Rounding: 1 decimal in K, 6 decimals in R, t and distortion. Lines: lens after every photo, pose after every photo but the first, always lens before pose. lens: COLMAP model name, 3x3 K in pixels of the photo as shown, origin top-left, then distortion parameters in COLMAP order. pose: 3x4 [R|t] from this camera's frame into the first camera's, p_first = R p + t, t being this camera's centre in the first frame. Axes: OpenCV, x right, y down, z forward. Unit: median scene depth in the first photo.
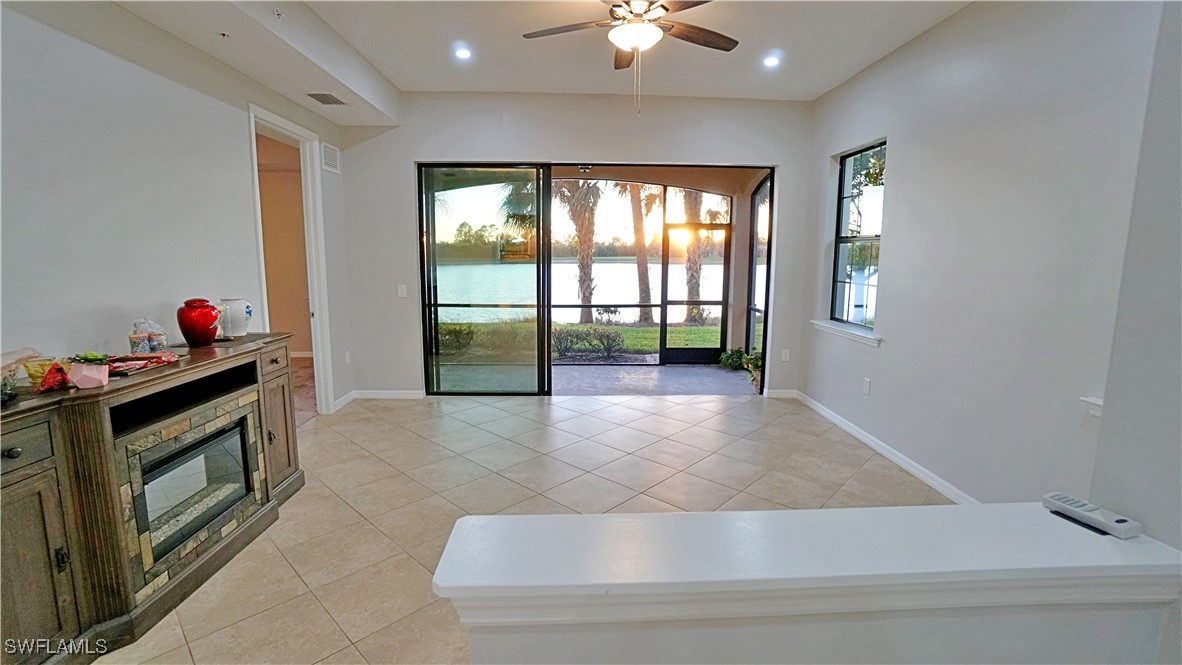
lens RADIAL K [[518.9, 0, 587.2], [0, 518.9, 325.0], [0, 0, 1]] dist [-0.053340, 0.016294]
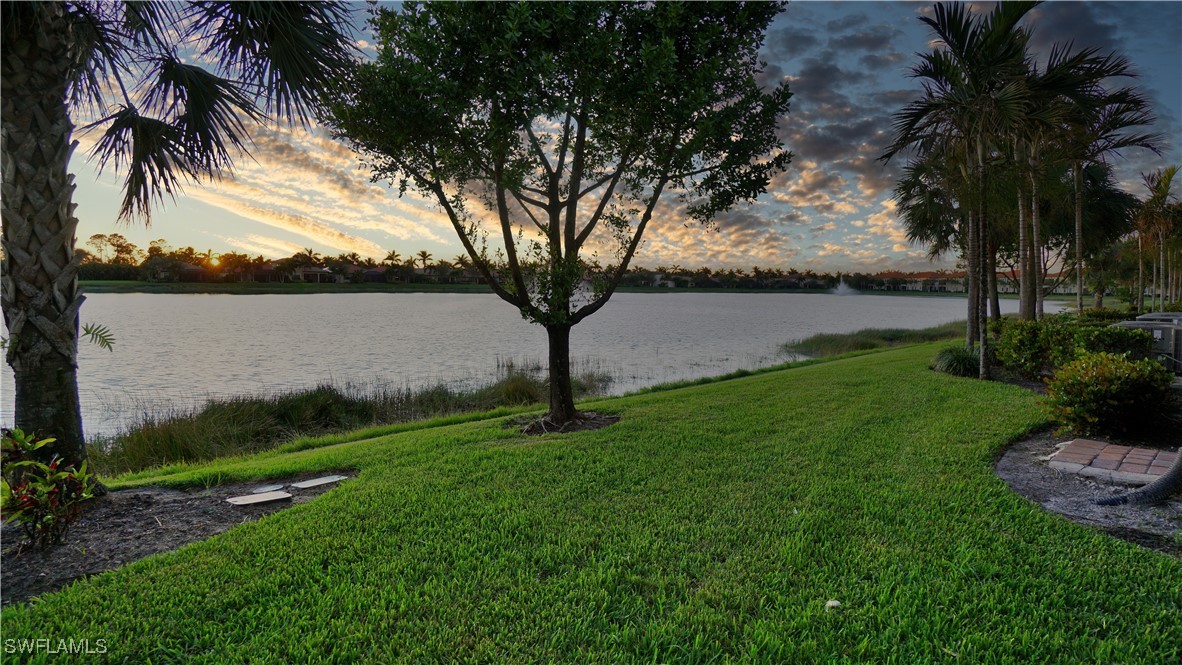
lens RADIAL K [[630.9, 0, 589.6], [0, 630.9, 328.7], [0, 0, 1]] dist [-0.019748, 0.014435]
pose [[0.742082, -0.039661, 0.669135, 0.453976], [0.078491, 0.996522, -0.027981, -0.146960], [-0.665698, 0.073285, 0.742614, 1.330541]]
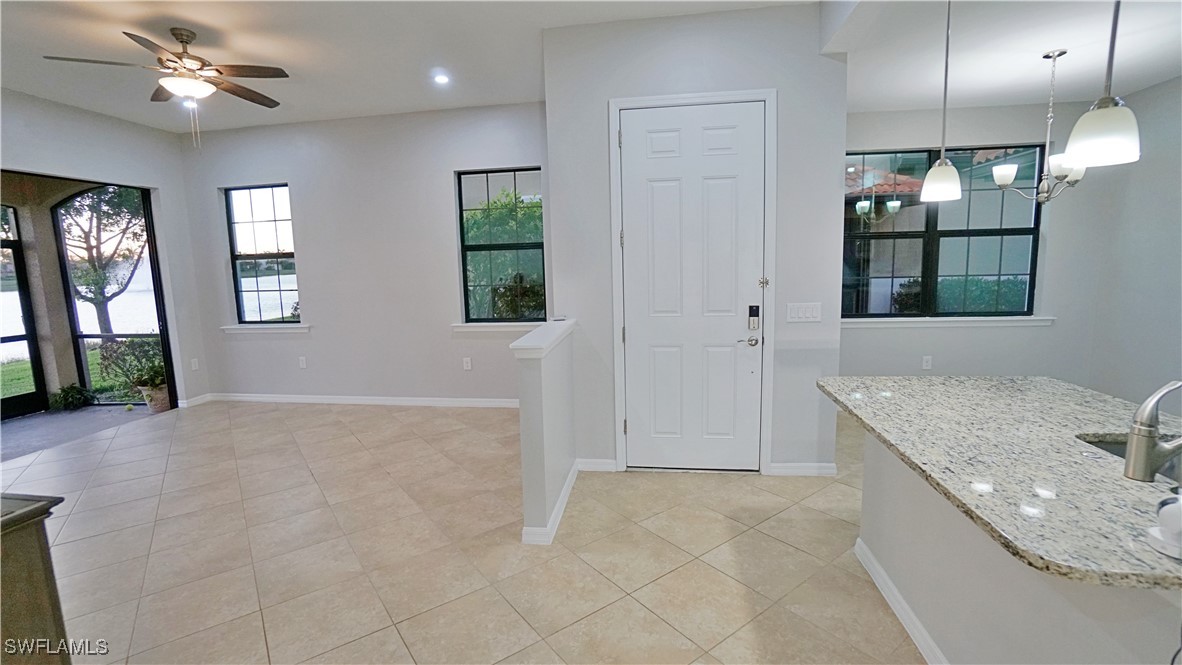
lens RADIAL K [[518.9, 0, 587.6], [0, 518.9, 320.7], [0, 0, 1]] dist [-0.053340, 0.016294]
pose [[0.172060, -0.129361, 0.976556, -0.423588], [0.165013, 0.981118, 0.100892, -0.001738], [-0.971167, 0.143785, 0.190157, -0.008449]]
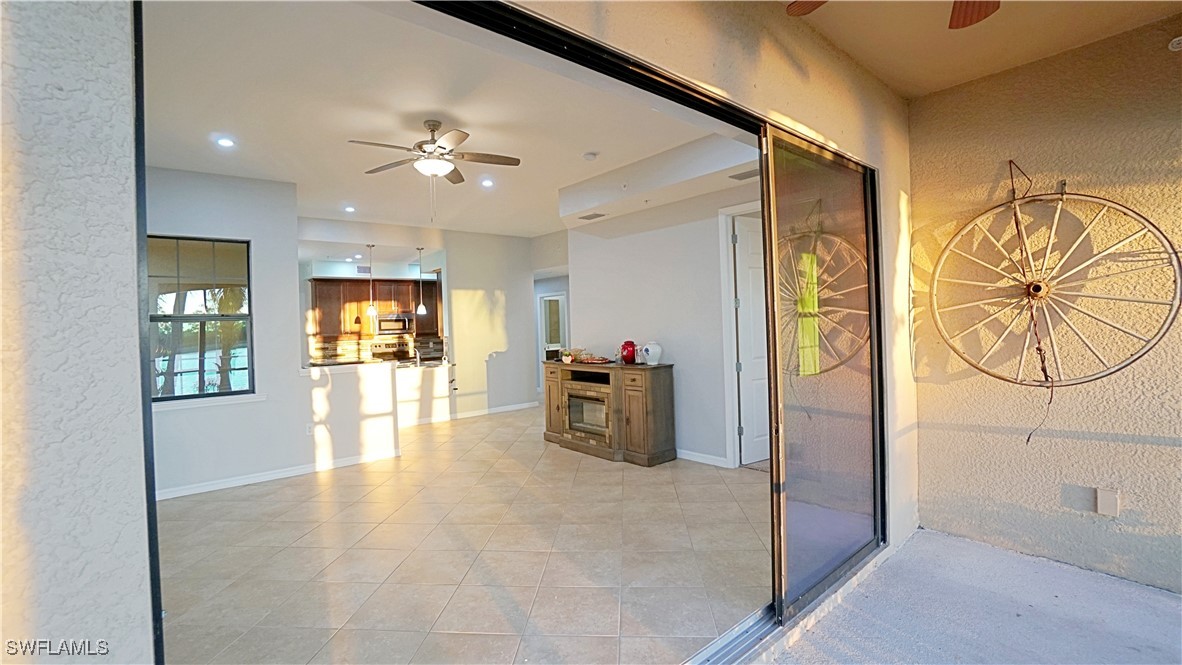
lens RADIAL K [[518.9, 0, 585.1], [0, 518.9, 333.5], [0, 0, 1]] dist [-0.053340, 0.016294]
pose [[-0.779101, 0.029561, -0.626201, 0.293817], [-0.059687, 0.990852, 0.121036, -0.139032], [0.624051, 0.131676, -0.770209, 1.069574]]
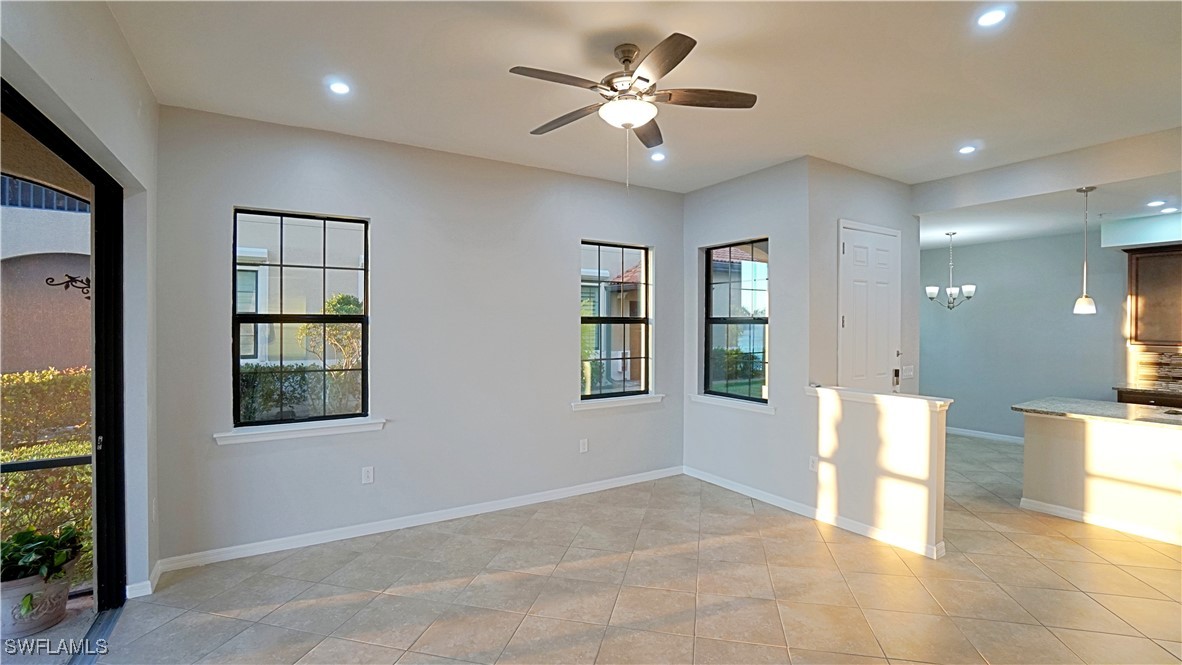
lens RADIAL K [[518.9, 0, 589.4], [0, 518.9, 328.2], [0, 0, 1]] dist [-0.053340, 0.016294]
pose [[-0.504115, -0.010056, 0.863578, -0.310082], [0.116845, 0.989944, 0.079736, -0.115852], [-0.855696, 0.141102, -0.497871, 0.713008]]
